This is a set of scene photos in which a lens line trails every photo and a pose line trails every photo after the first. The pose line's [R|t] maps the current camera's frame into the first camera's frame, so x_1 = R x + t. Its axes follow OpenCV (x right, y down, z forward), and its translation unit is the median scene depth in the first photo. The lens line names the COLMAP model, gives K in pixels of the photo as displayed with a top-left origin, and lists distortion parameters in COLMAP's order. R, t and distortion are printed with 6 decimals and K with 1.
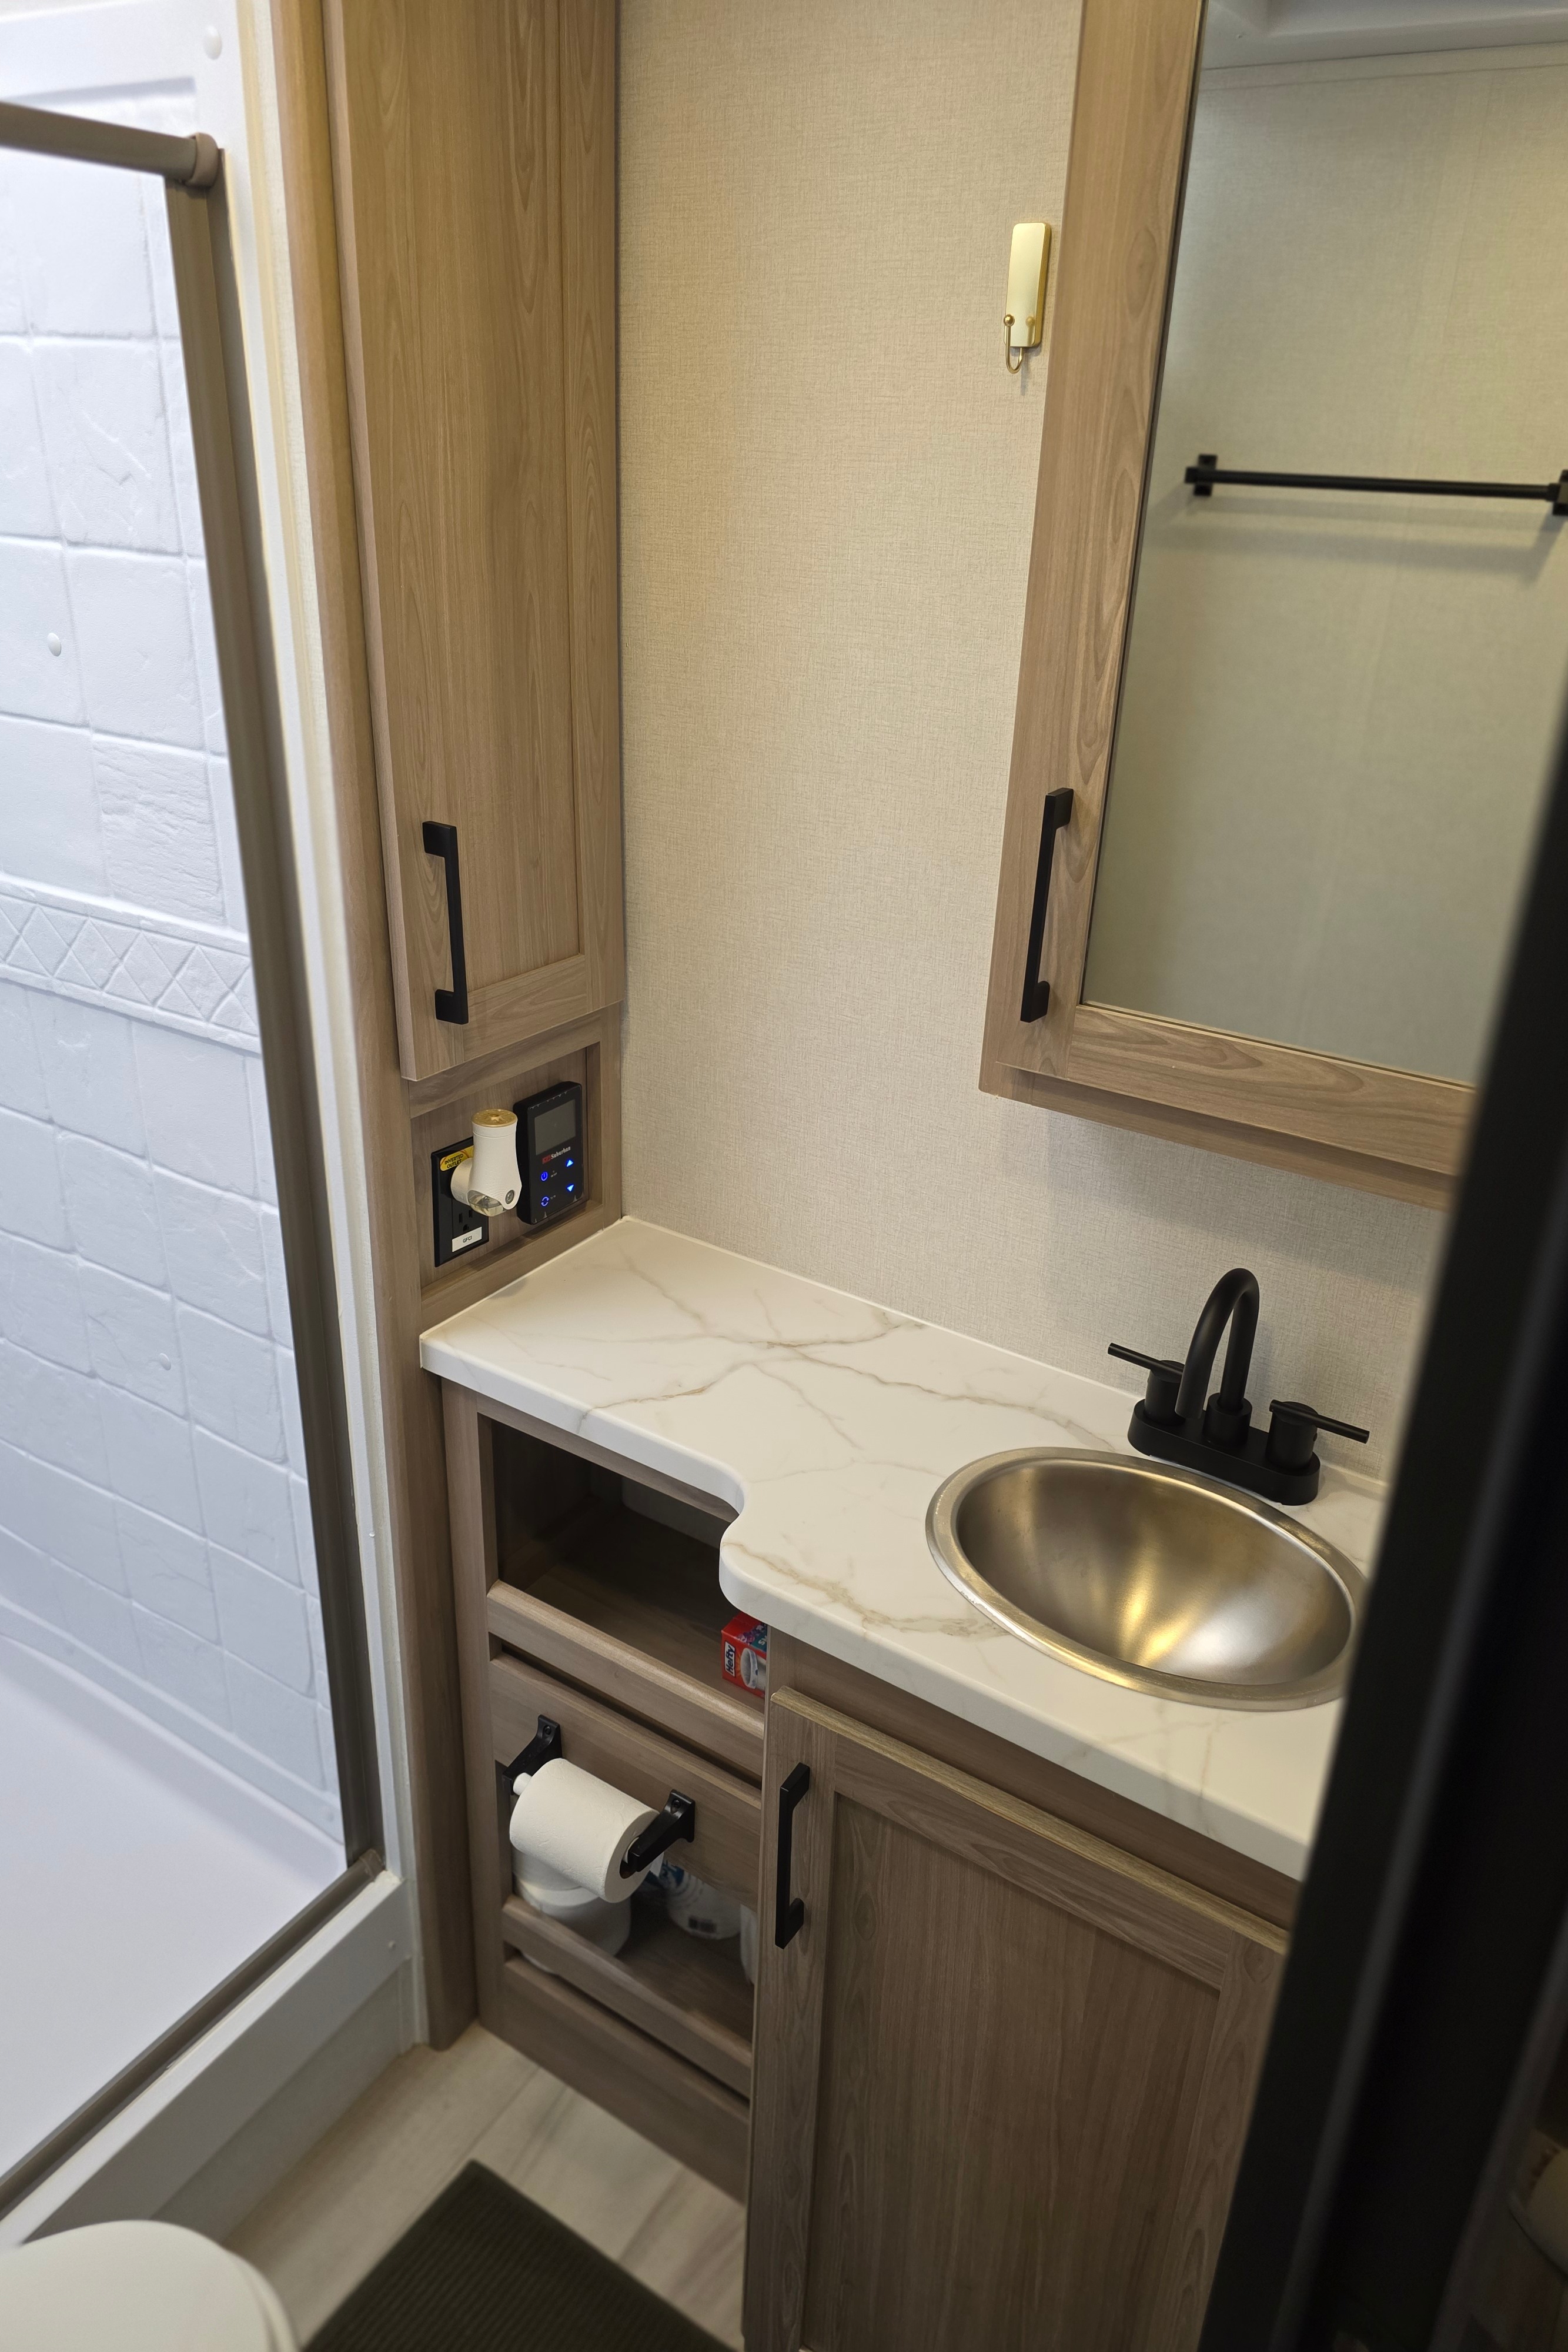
lens RADIAL K [[1578.8, 0, 790.8], [0, 1578.8, 1167.8], [0, 0, 1]] dist [0.034164, -0.027516]
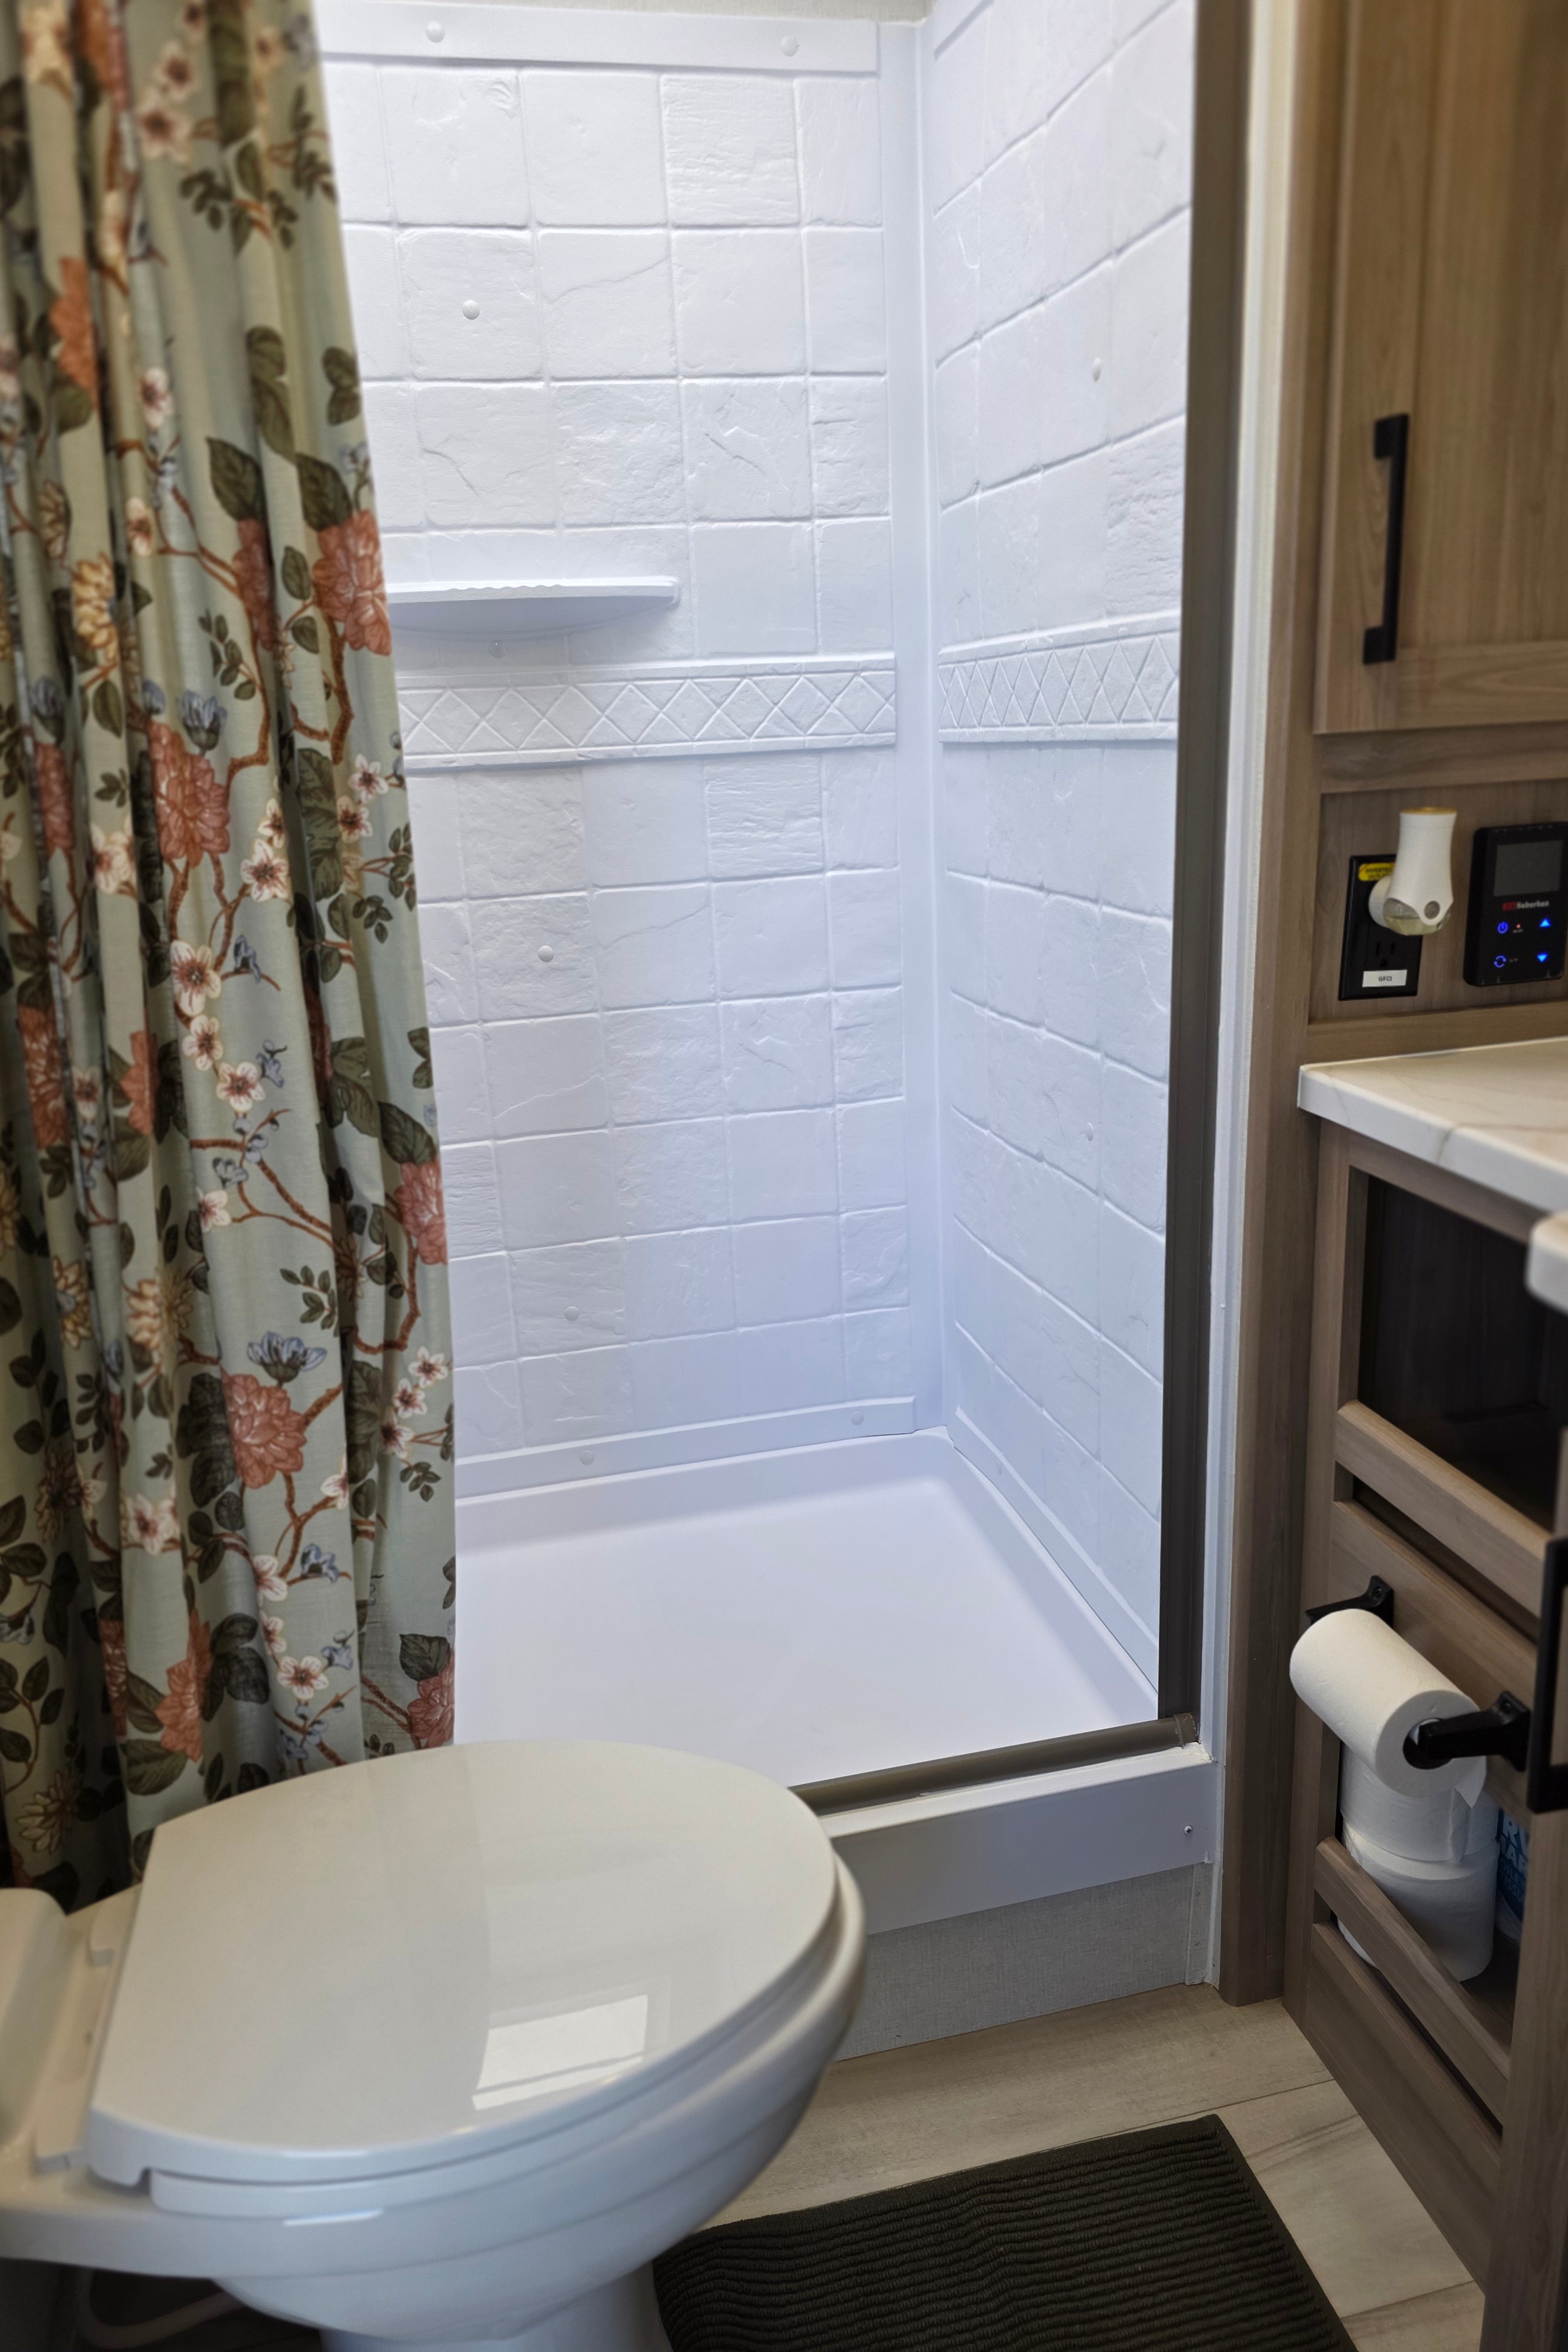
lens RADIAL K [[1578.8, 0, 784.3], [0, 1578.8, 1181.3], [0, 0, 1]] dist [0.034164, -0.027516]
pose [[0.715505, 0.128464, -0.686694, 0.166793], [-0.218586, 0.974761, -0.045403, 0.260516], [0.663530, 0.182588, 0.725527, 0.172095]]
